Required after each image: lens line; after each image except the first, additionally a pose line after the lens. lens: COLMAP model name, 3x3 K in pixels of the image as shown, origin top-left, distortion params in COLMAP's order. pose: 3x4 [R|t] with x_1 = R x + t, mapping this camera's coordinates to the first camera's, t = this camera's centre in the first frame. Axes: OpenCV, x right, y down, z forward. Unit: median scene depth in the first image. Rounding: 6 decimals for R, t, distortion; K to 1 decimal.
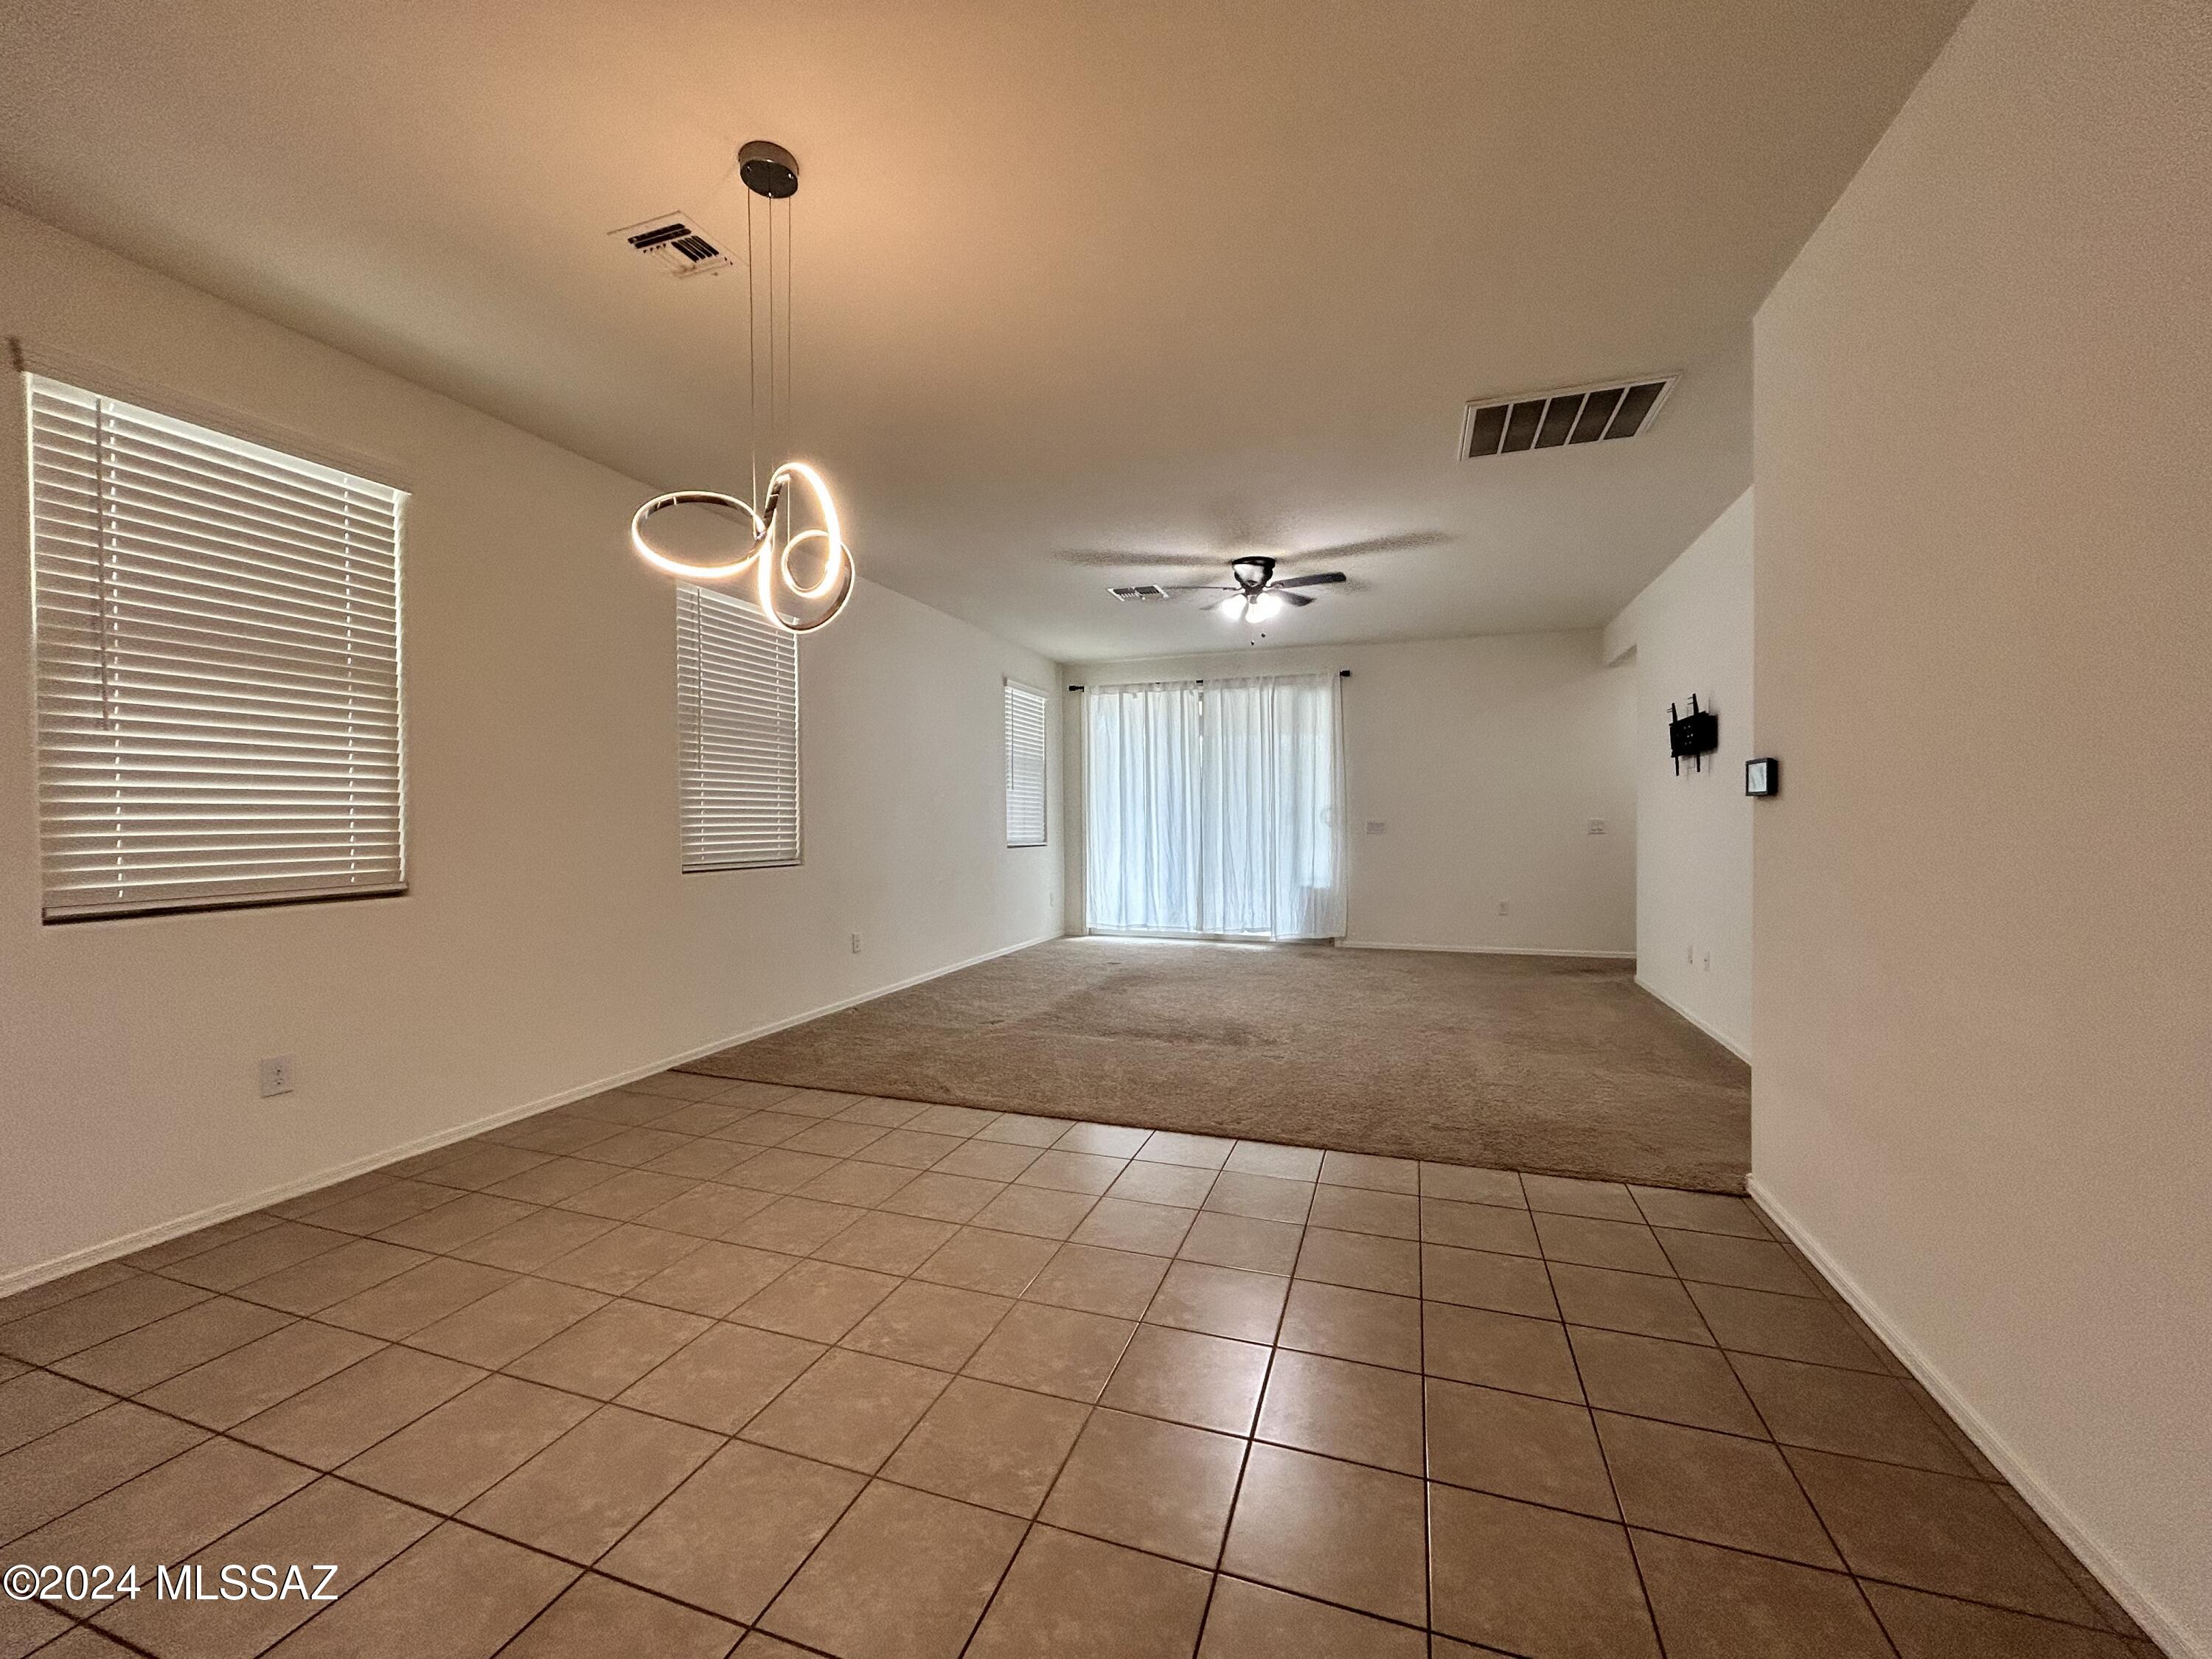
lens RADIAL K [[897.3, 0, 1103.3], [0, 897.3, 828.2], [0, 0, 1]] dist [-0.000498, 0.003499]
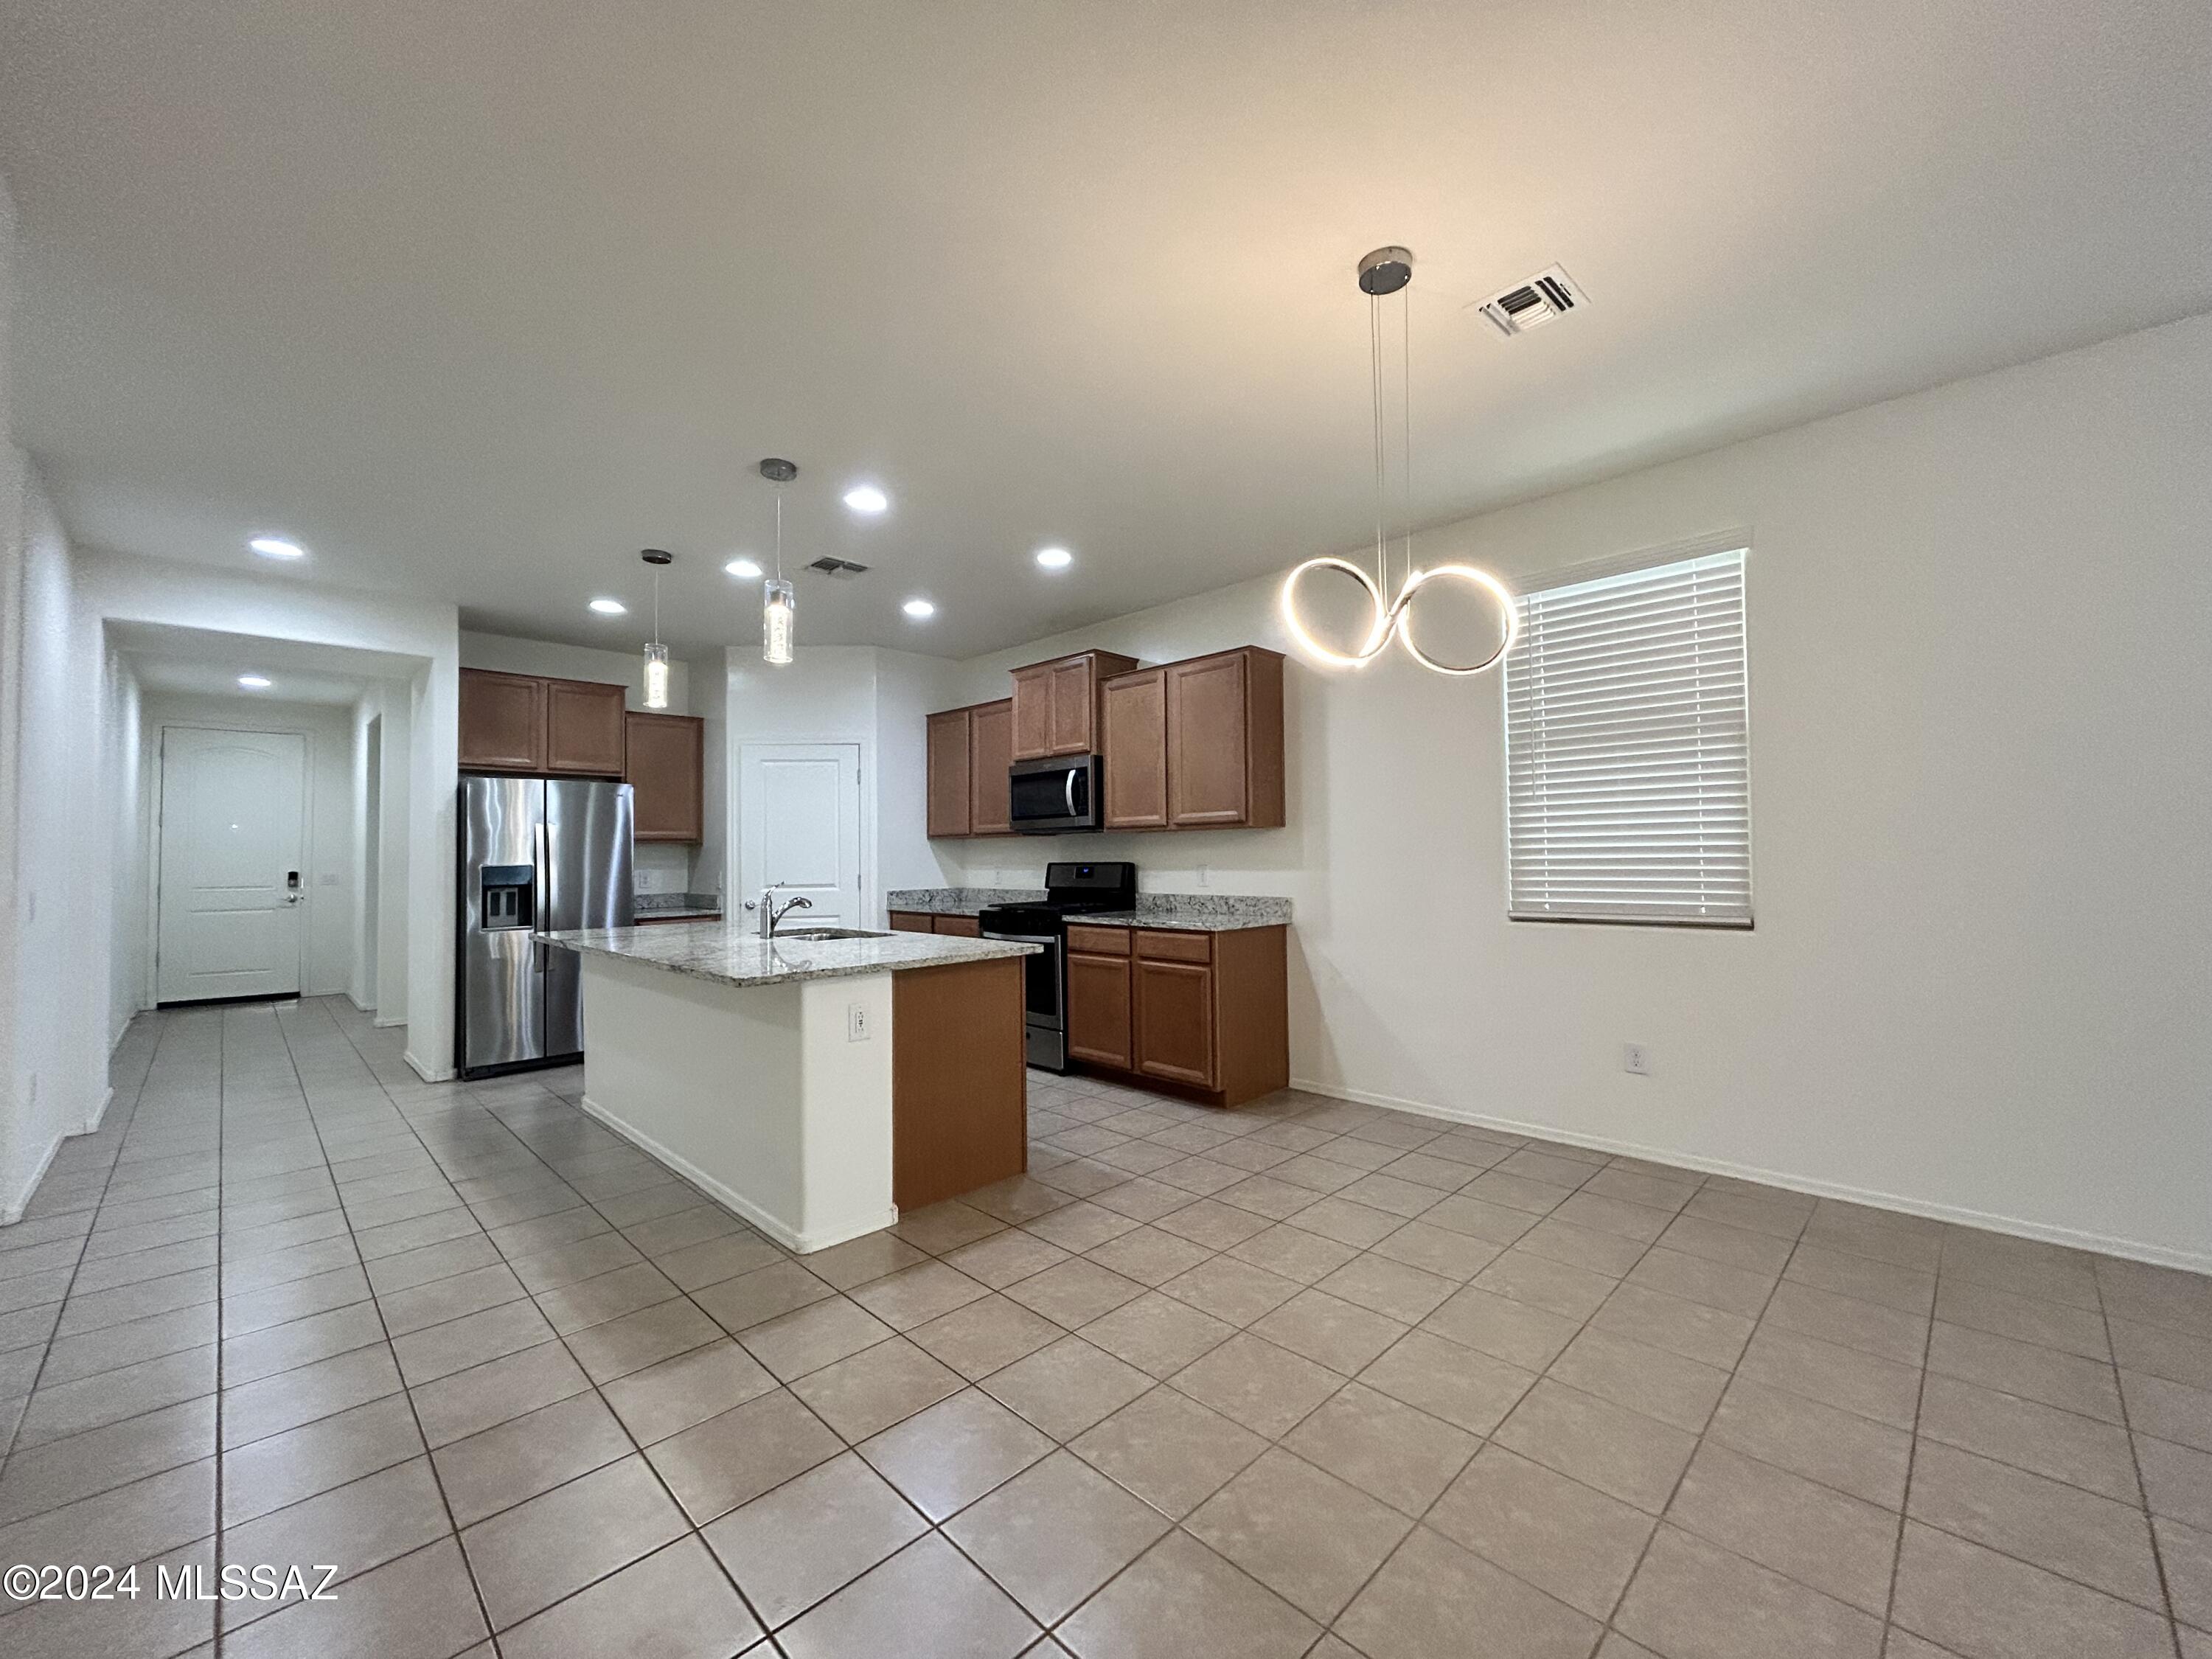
lens RADIAL K [[877.9, 0, 1098.7], [0, 877.9, 830.5], [0, 0, 1]] dist [-0.000868, -0.000102]
pose [[-0.443509, -0.015712, -0.896132, 0.335425], [0.004936, 0.999788, -0.019972, -0.017139], [0.896256, -0.013281, -0.443338, 0.537018]]
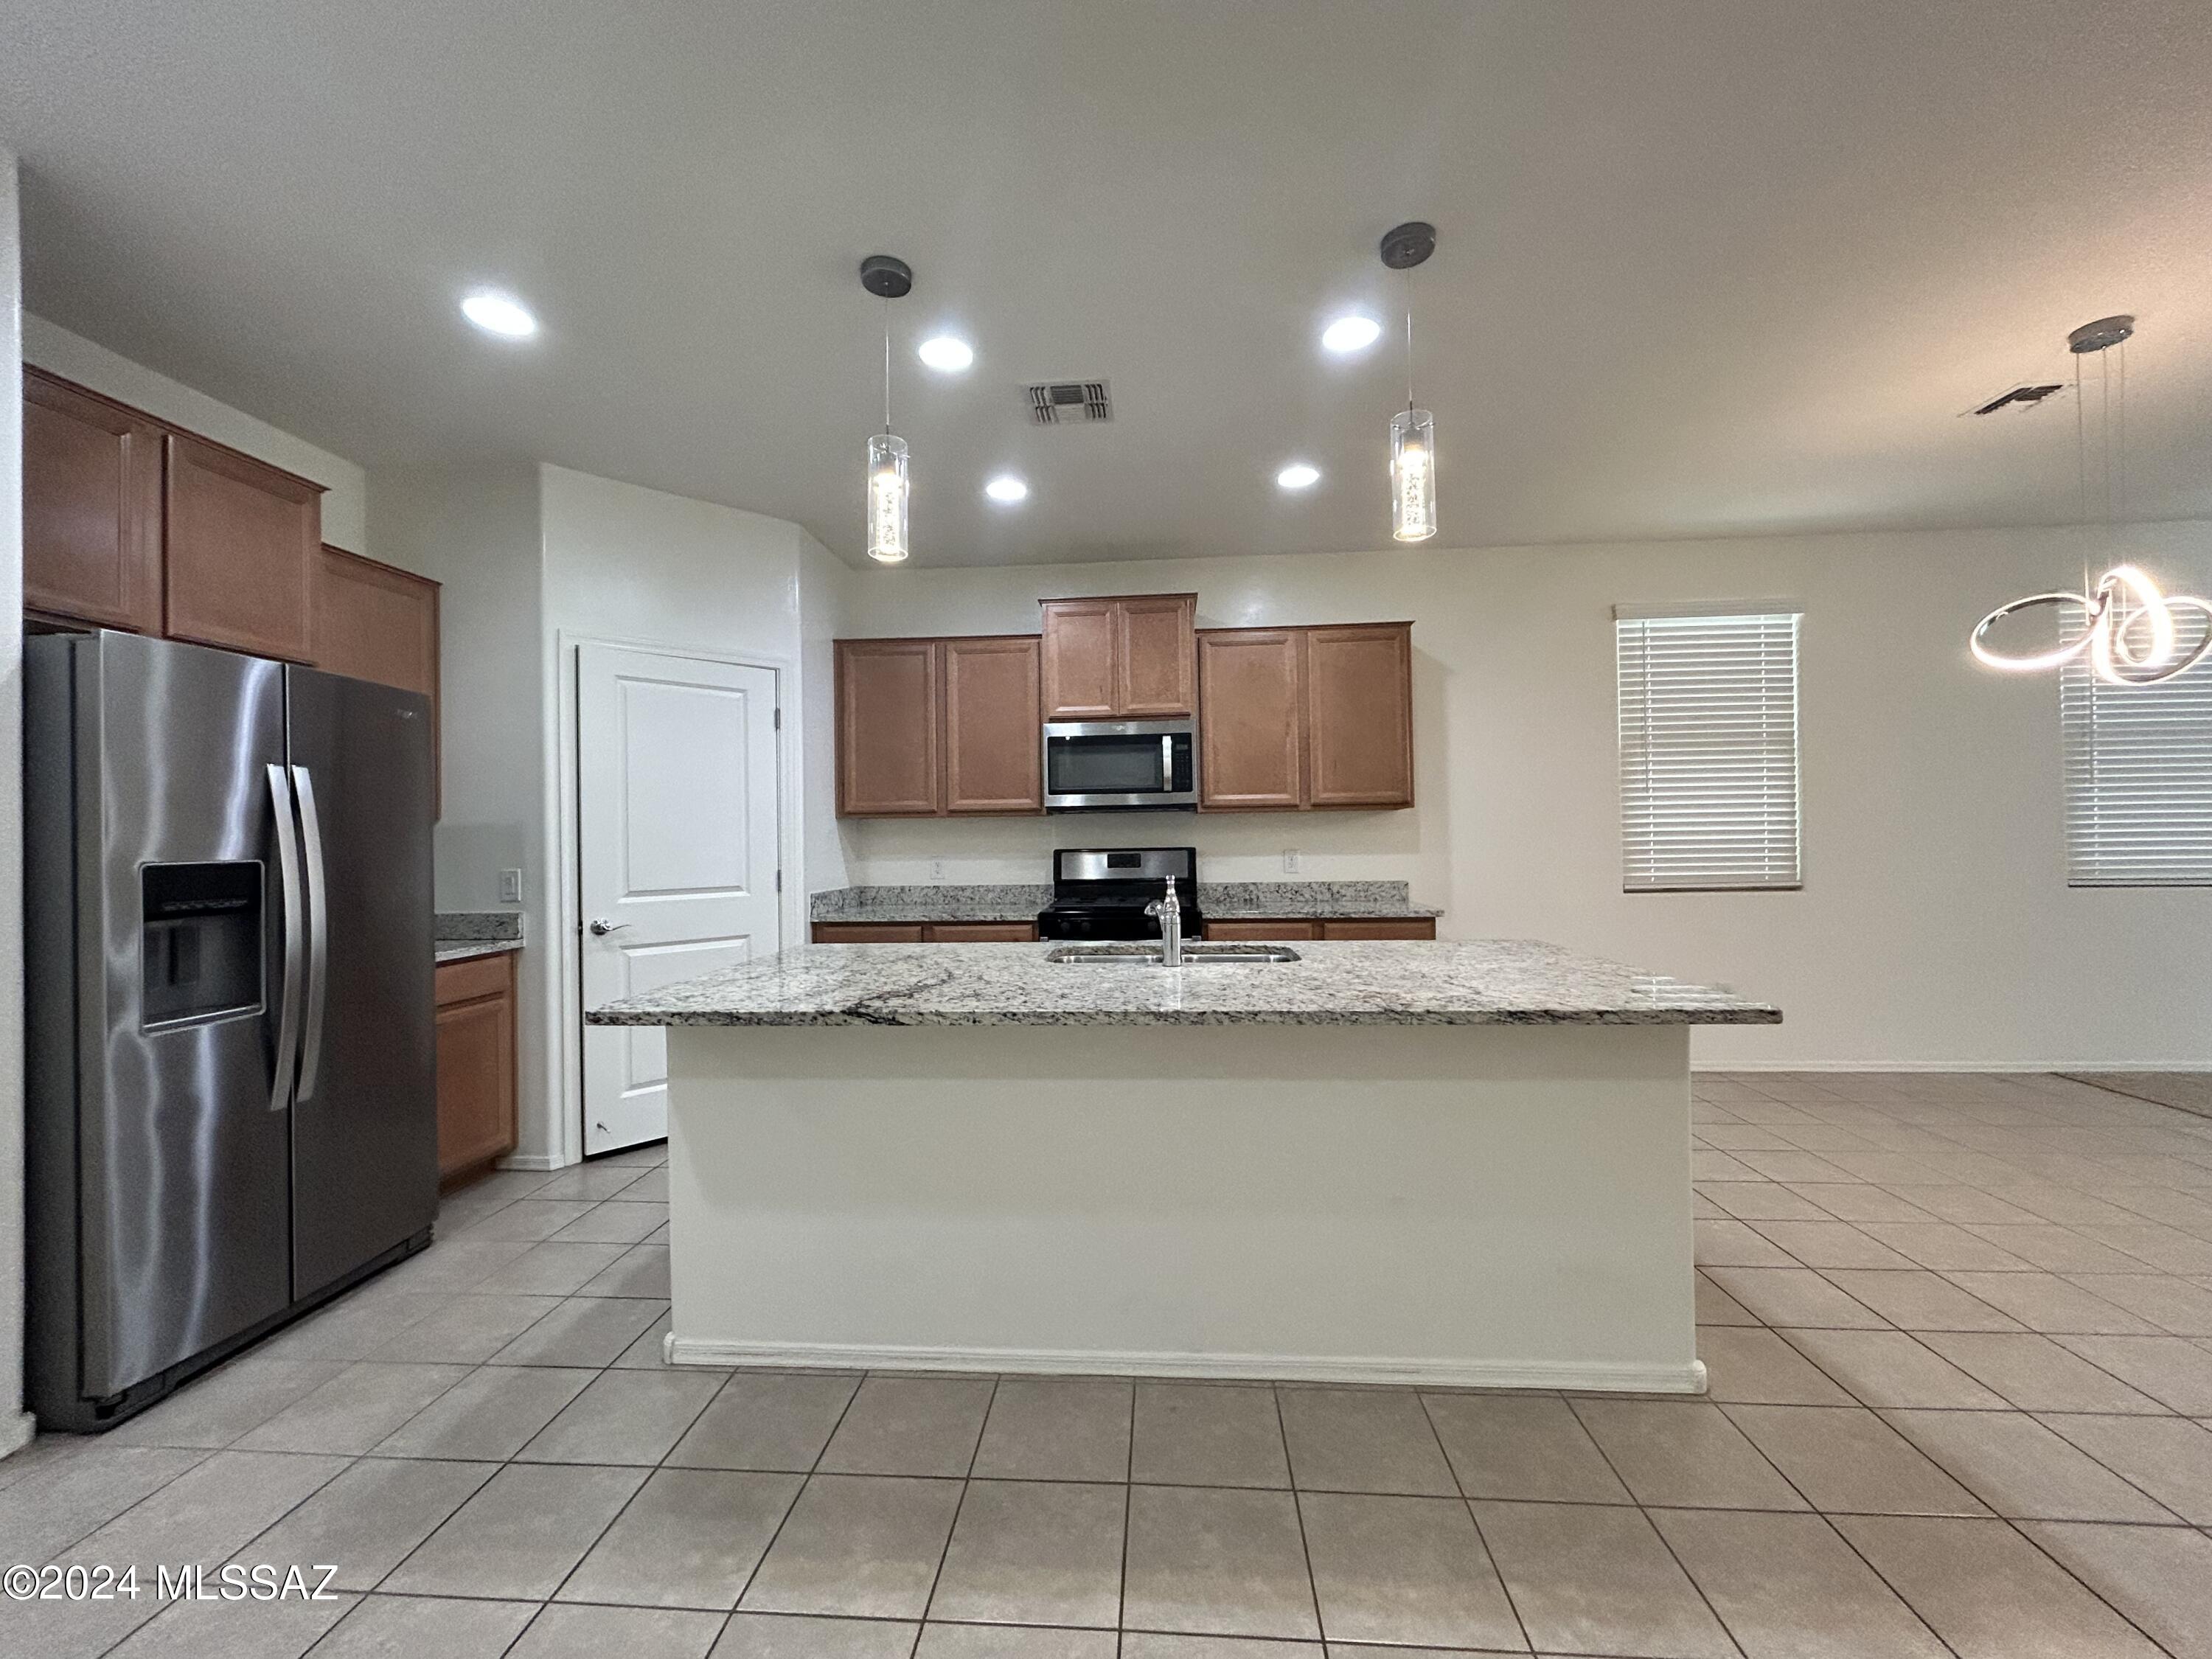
lens RADIAL K [[883.7, 0, 1096.9], [0, 883.7, 835.7], [0, 0, 1]] dist [-0.002376, 0.000066]
pose [[0.253304, -0.002056, -0.967384, 0.220643], [0.002965, 0.999995, -0.001349, -0.010419], [0.967382, -0.002527, 0.253309, -0.324222]]
